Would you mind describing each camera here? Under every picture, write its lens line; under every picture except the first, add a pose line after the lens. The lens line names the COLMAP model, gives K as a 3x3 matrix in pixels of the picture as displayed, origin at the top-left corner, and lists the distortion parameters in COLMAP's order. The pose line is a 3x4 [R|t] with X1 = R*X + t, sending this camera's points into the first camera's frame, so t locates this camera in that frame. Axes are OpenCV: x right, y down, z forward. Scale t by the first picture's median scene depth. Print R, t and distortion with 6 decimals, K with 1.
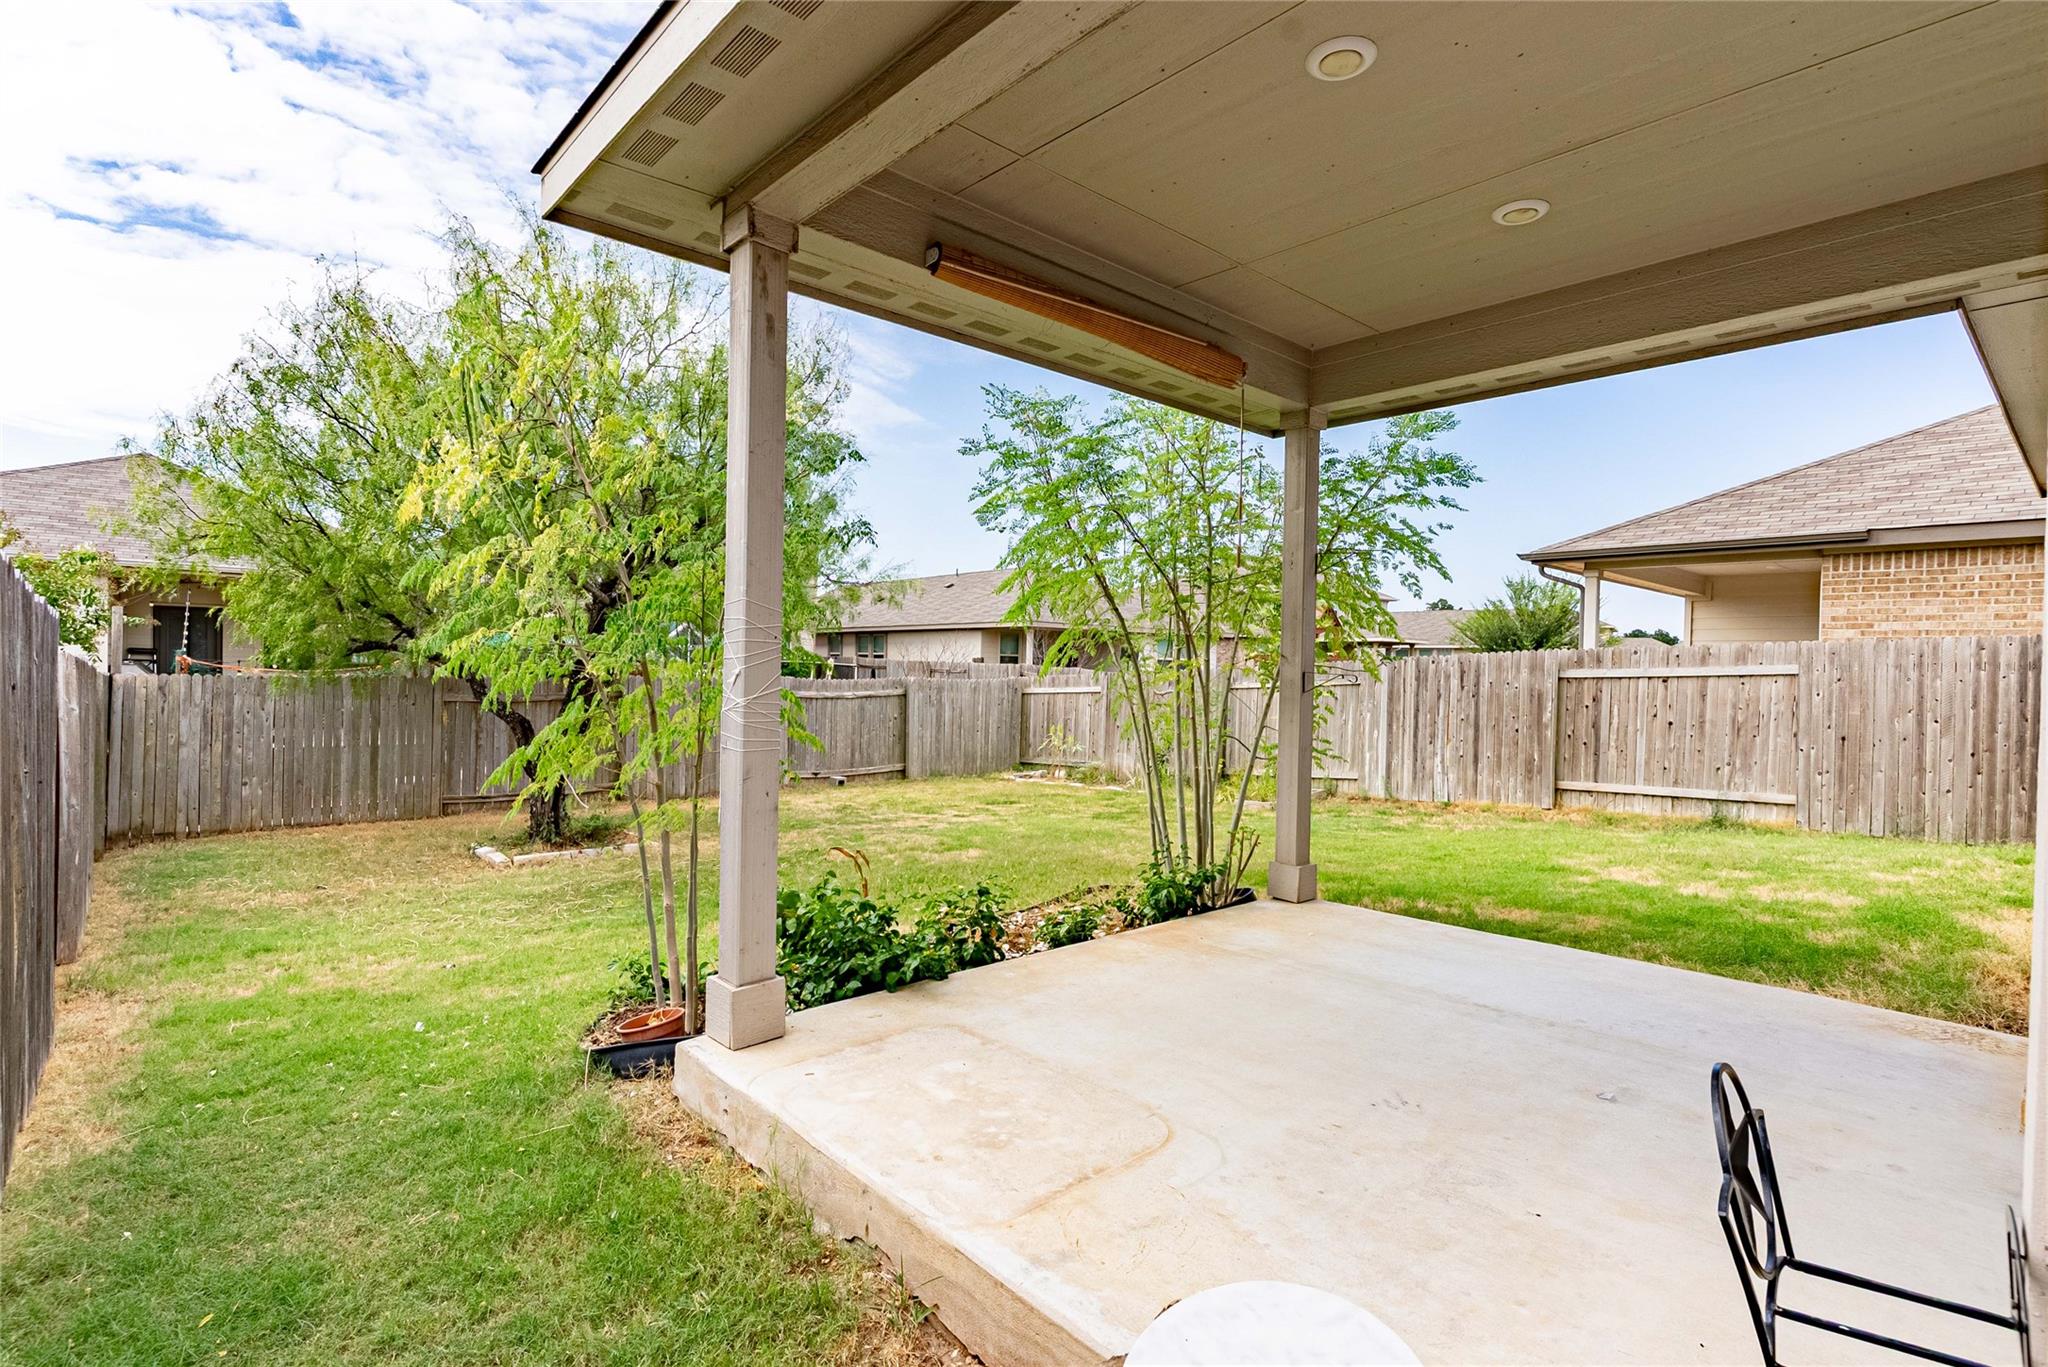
lens RADIAL K [[990.4, 0, 1024.6], [0, 990.4, 677.9], [0, 0, 1]] dist [0.003620, -0.002372]
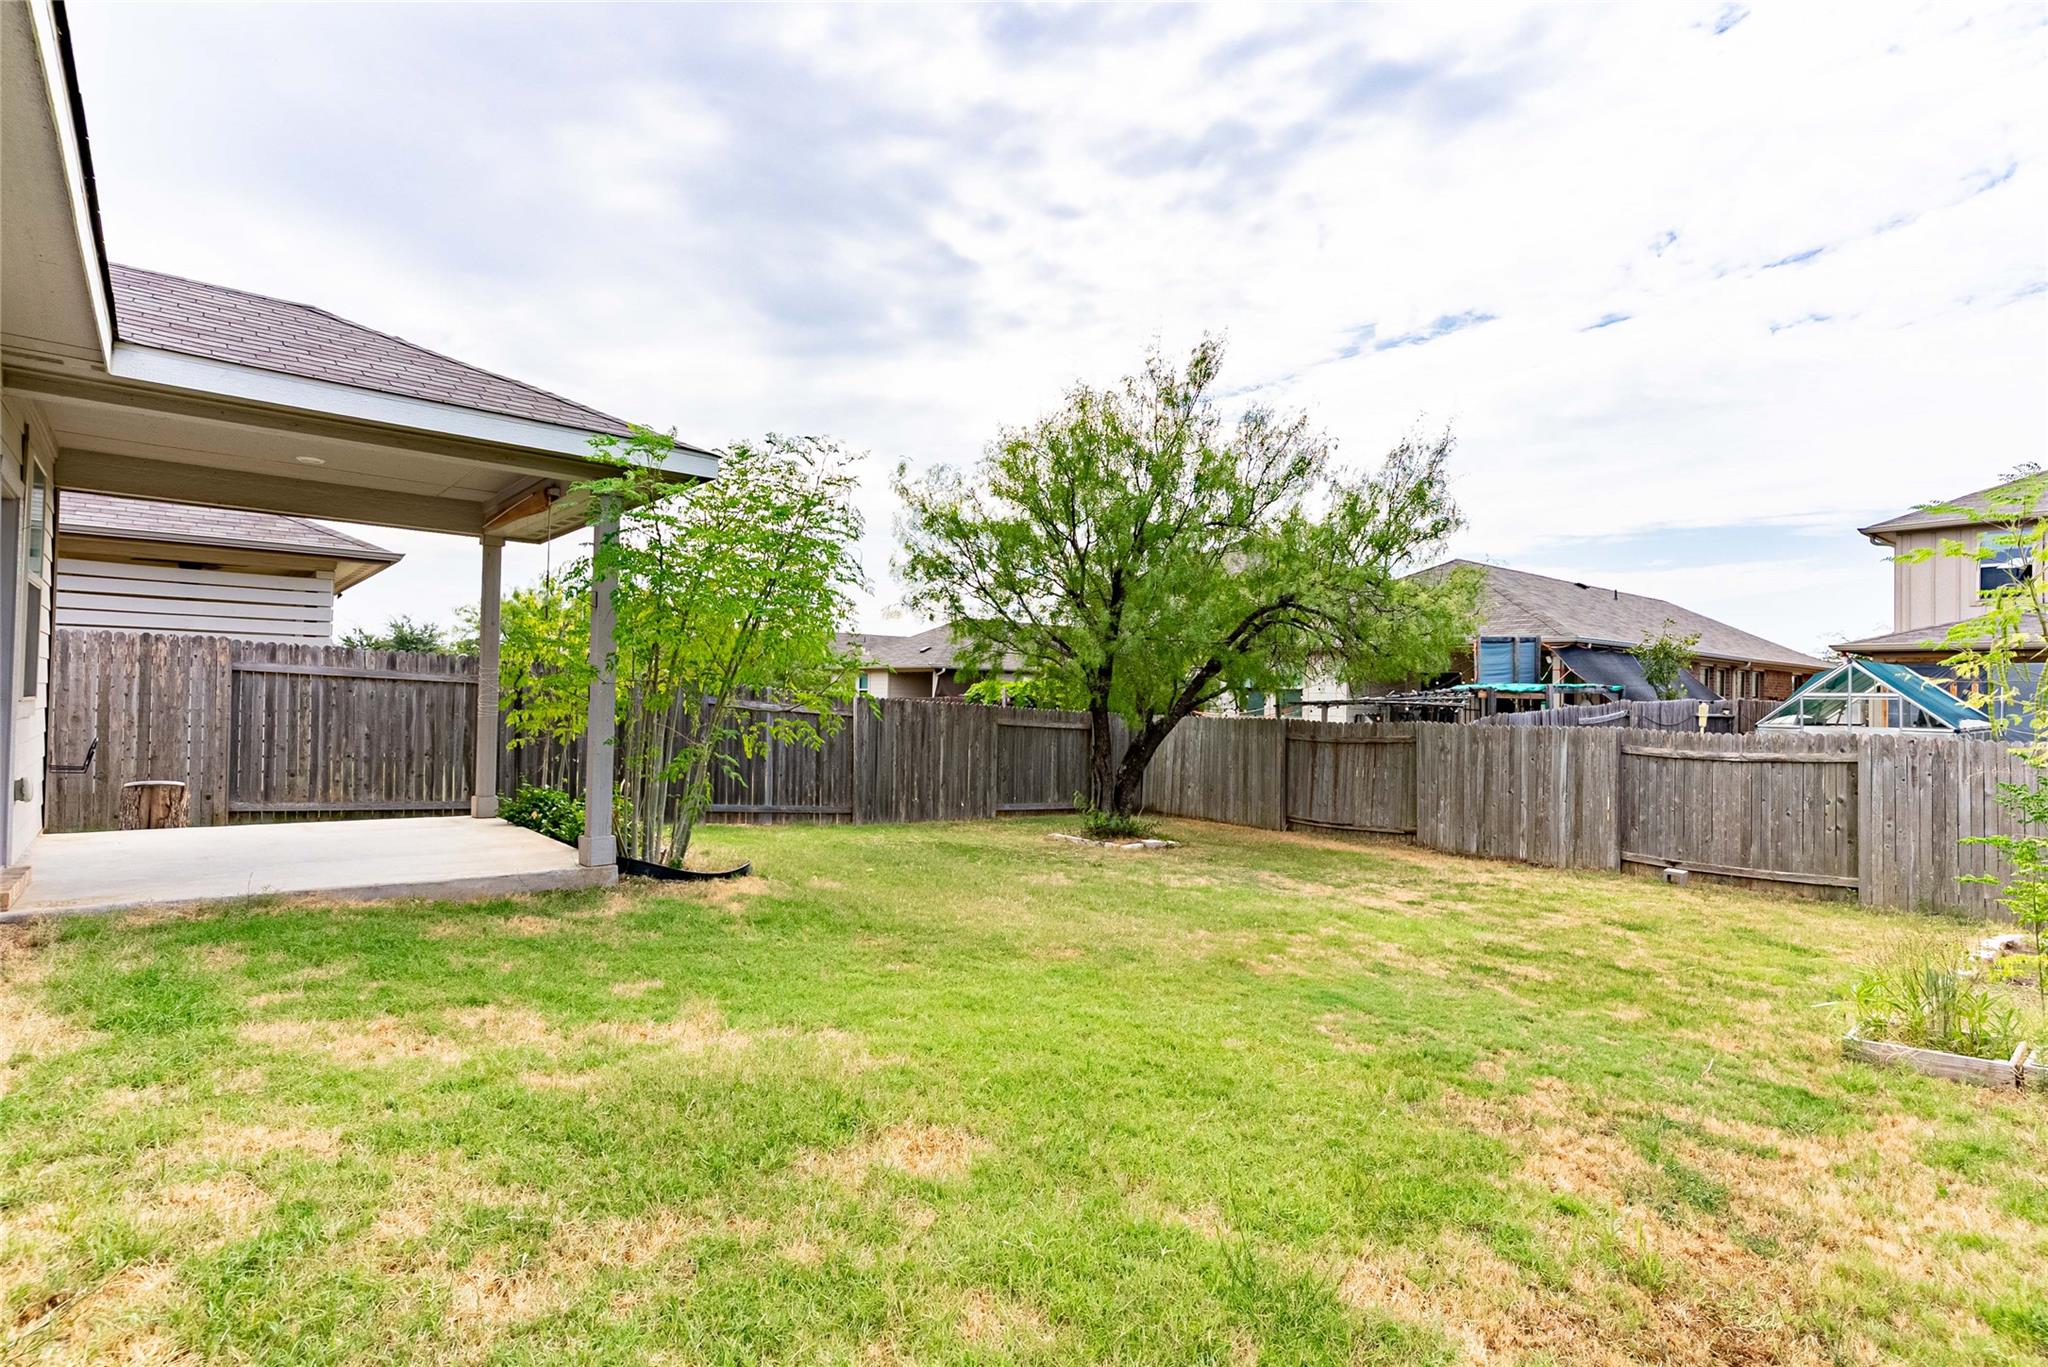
lens RADIAL K [[990.4, 0, 1024.6], [0, 990.4, 683.1], [0, 0, 1]] dist [0.003620, -0.002372]
pose [[-0.015398, -0.037687, -0.999171, 0.499081], [-0.035162, 0.998692, -0.037127, 0.008769], [0.999263, 0.034561, -0.016703, 0.511110]]
